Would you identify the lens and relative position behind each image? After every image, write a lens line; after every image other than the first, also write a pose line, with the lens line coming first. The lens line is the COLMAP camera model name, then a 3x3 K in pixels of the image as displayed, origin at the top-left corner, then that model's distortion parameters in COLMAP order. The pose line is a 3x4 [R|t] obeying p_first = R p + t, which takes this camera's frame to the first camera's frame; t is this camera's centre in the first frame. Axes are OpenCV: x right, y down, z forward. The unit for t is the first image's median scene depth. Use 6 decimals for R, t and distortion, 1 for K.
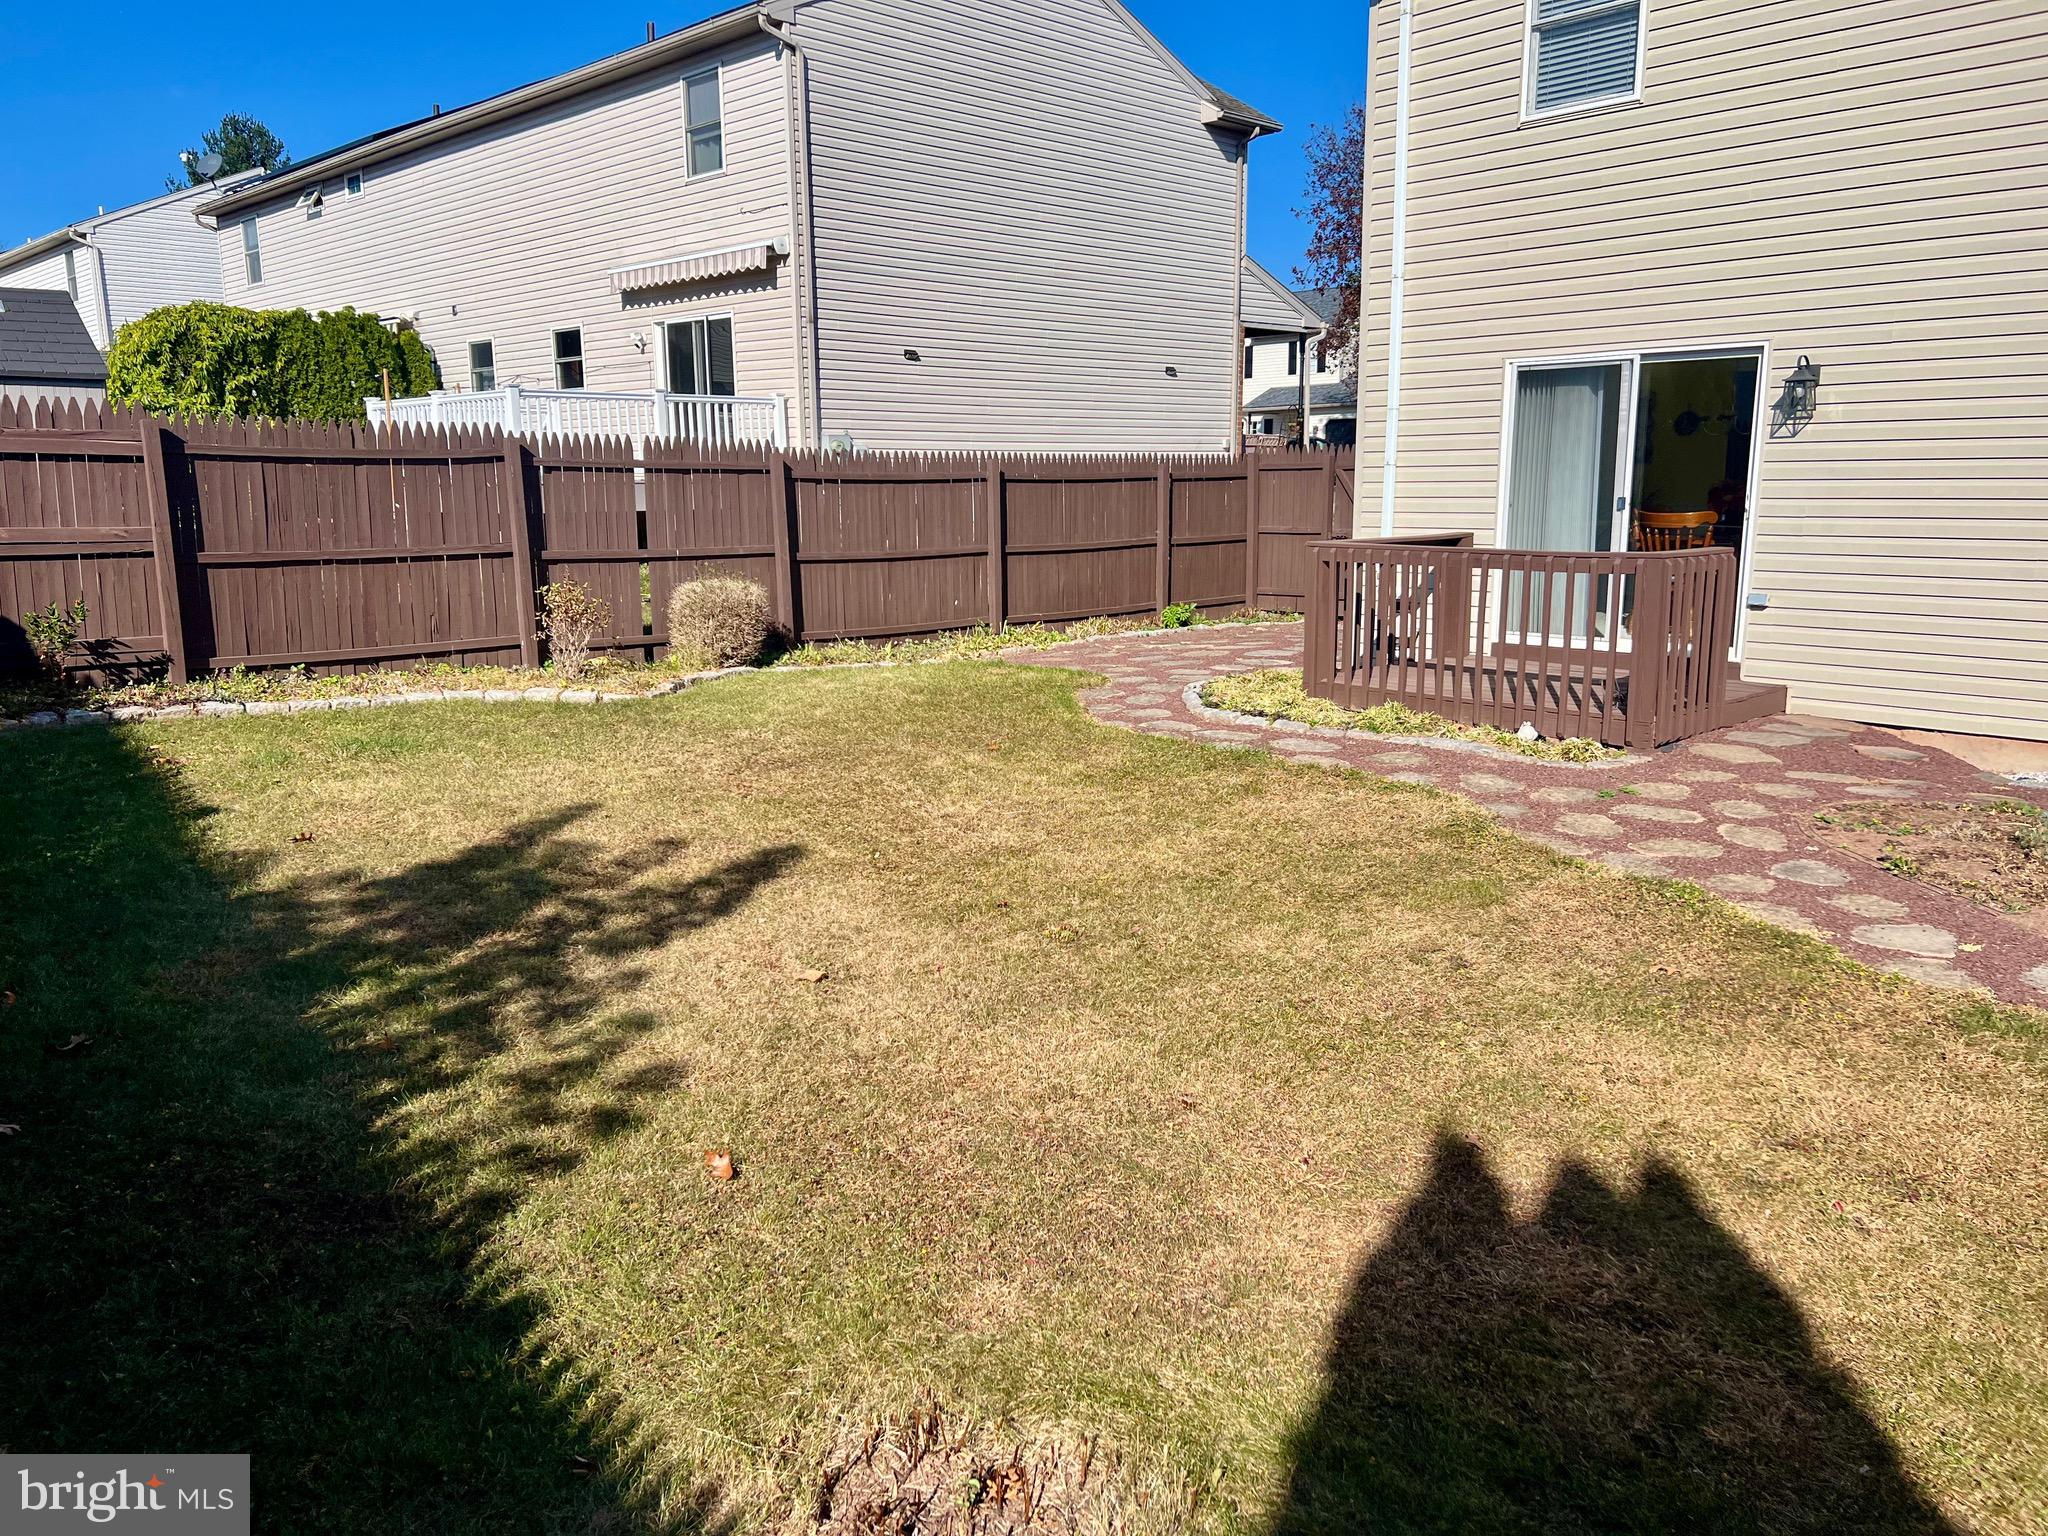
lens RADIAL K [[1534.6, 0, 1015.5], [0, 1534.6, 783.4], [0, 0, 1]] dist [0.061068, -0.076315]
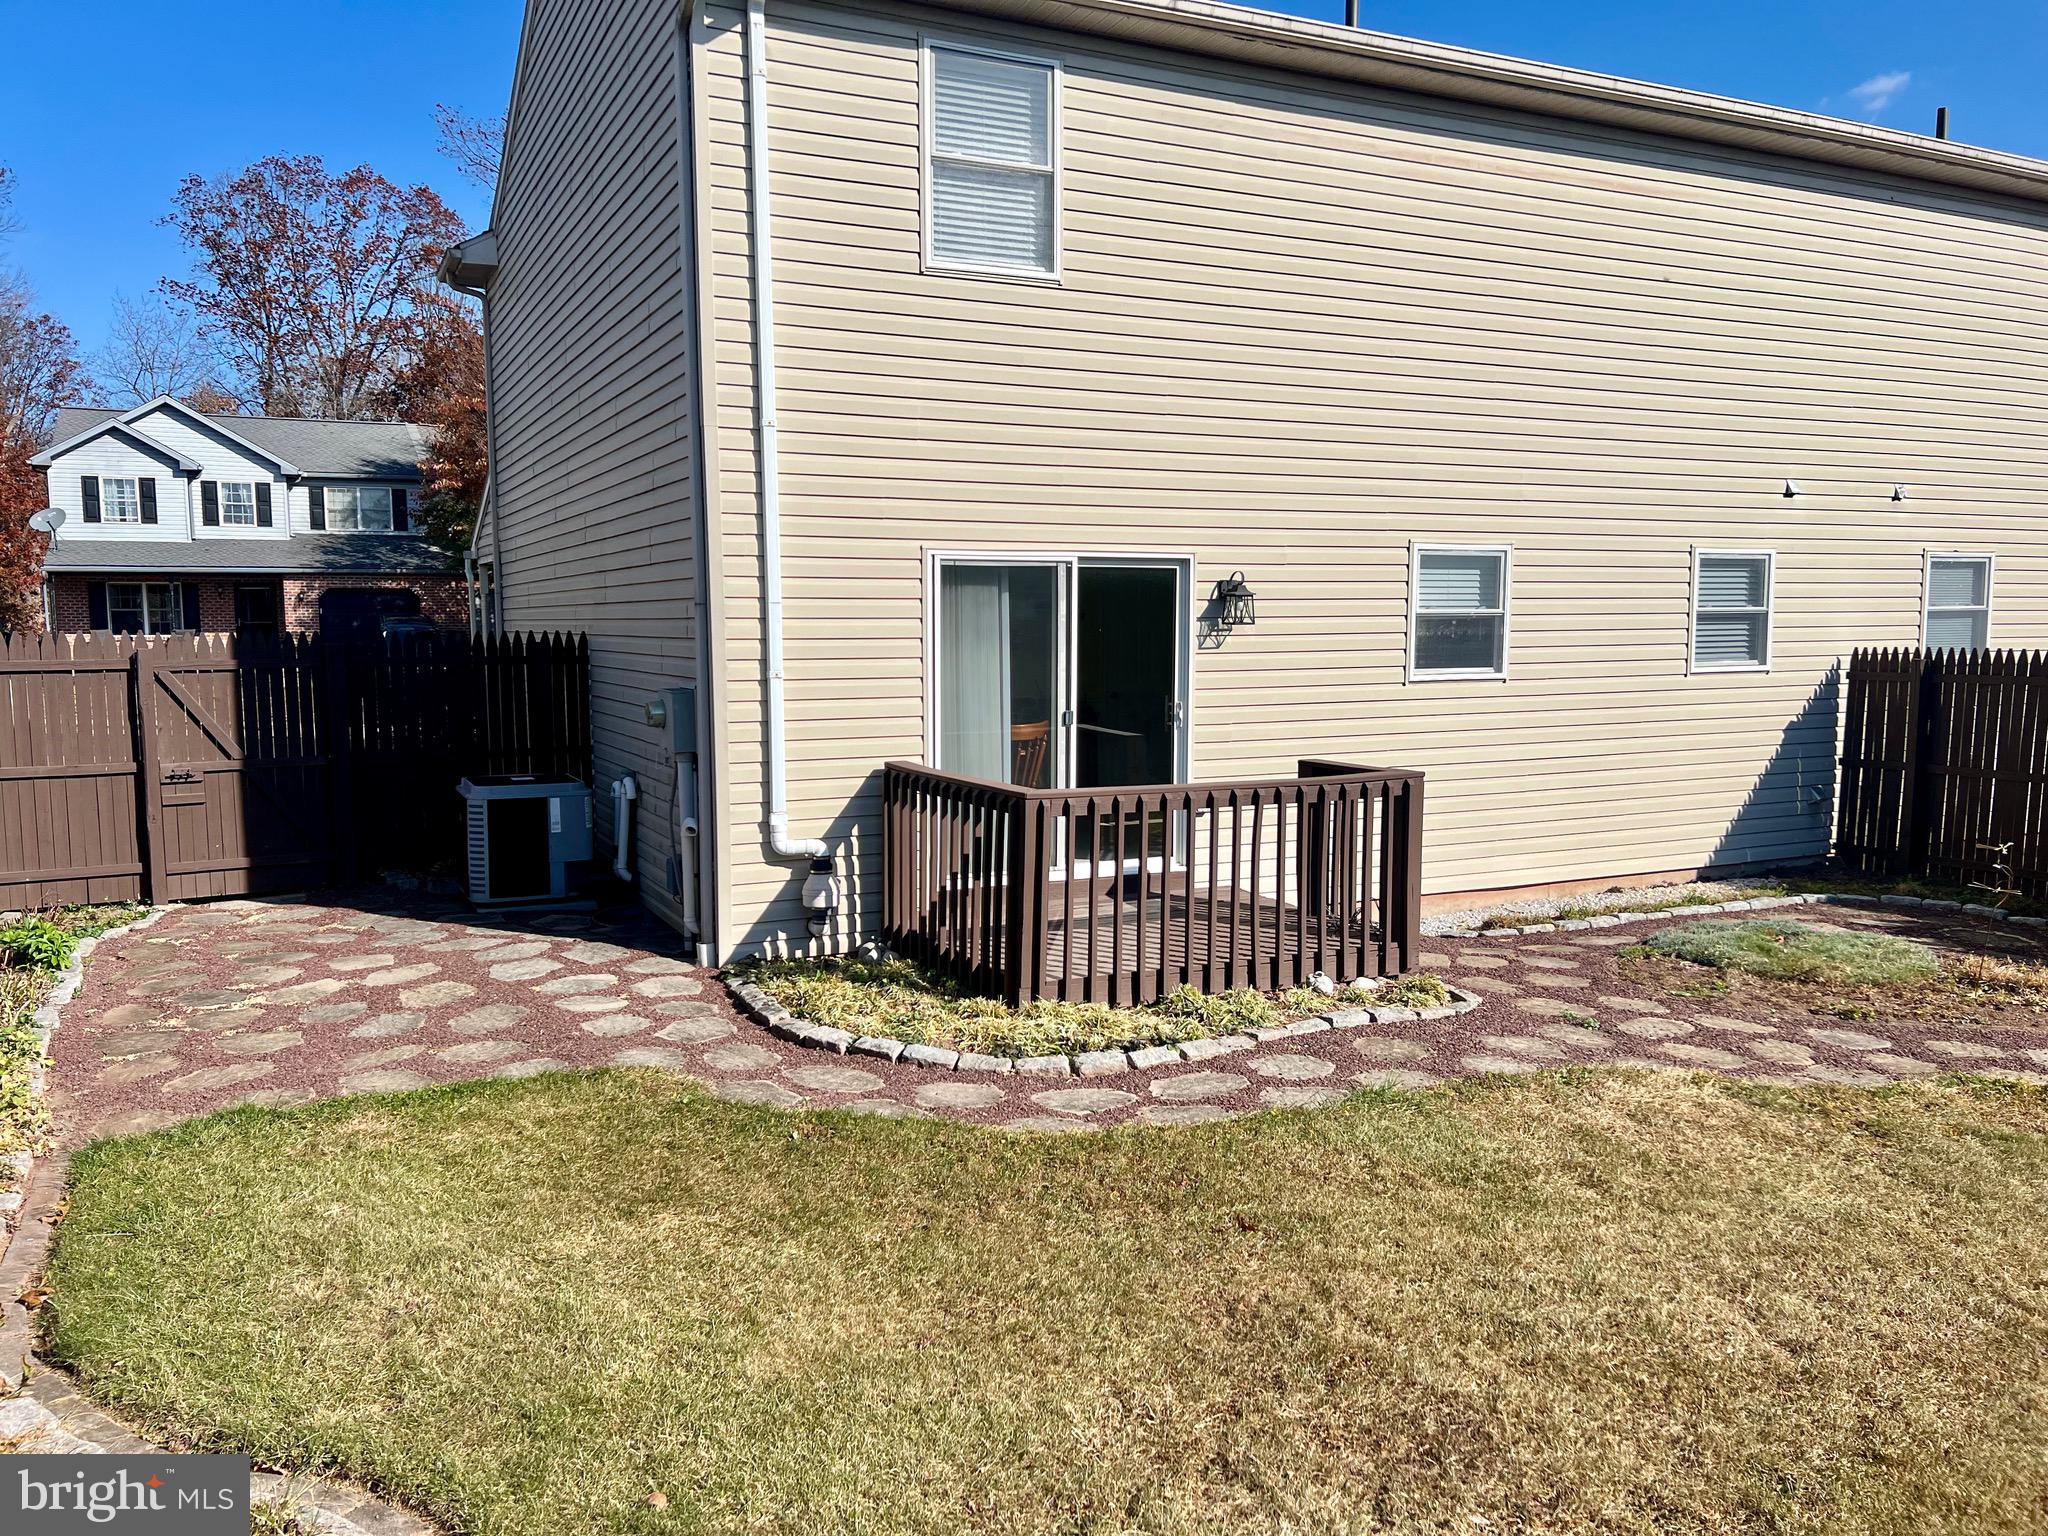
lens RADIAL K [[1534.6, 0, 1032.6], [0, 1534.6, 759.6], [0, 0, 1]] dist [0.061068, -0.076315]
pose [[0.285598, -0.093877, 0.953740, -0.669501], [0.180612, 0.982630, 0.042636, -0.284462], [-0.941176, 0.160080, 0.297592, 1.084593]]
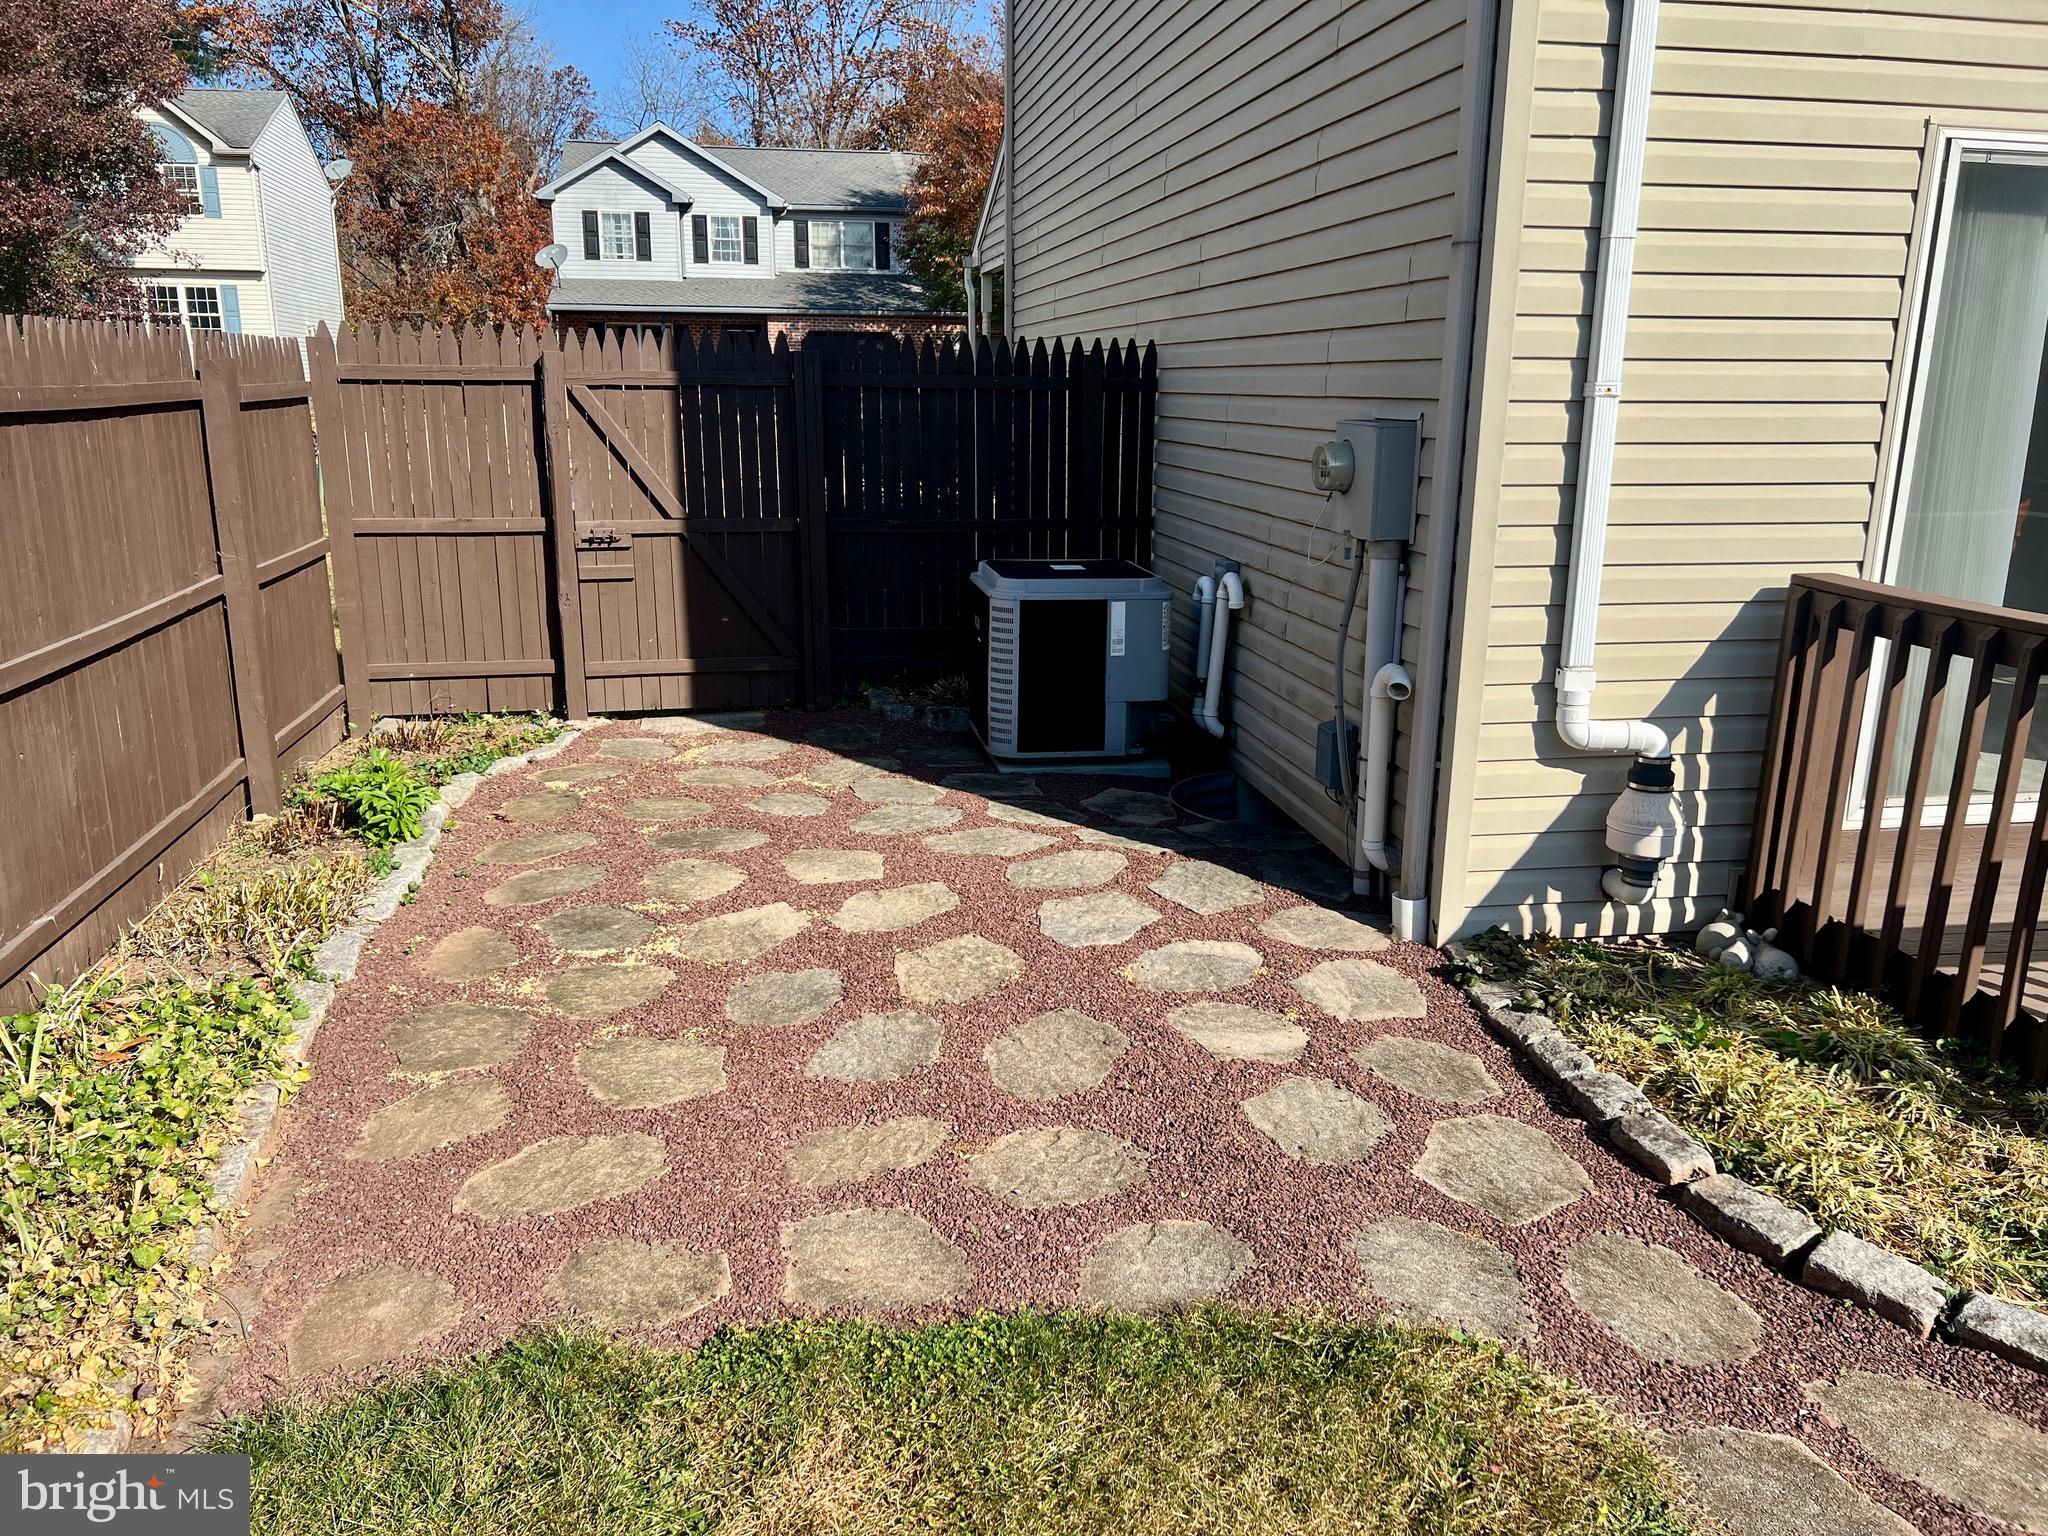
lens RADIAL K [[1534.6, 0, 1034.3], [0, 1534.6, 765.6], [0, 0, 1]] dist [0.061068, -0.076315]
pose [[0.545583, -0.202411, 0.813246, -0.227815], [0.146191, 0.978503, 0.145467, -0.311107], [-0.825207, 0.039525, 0.563445, 1.457761]]
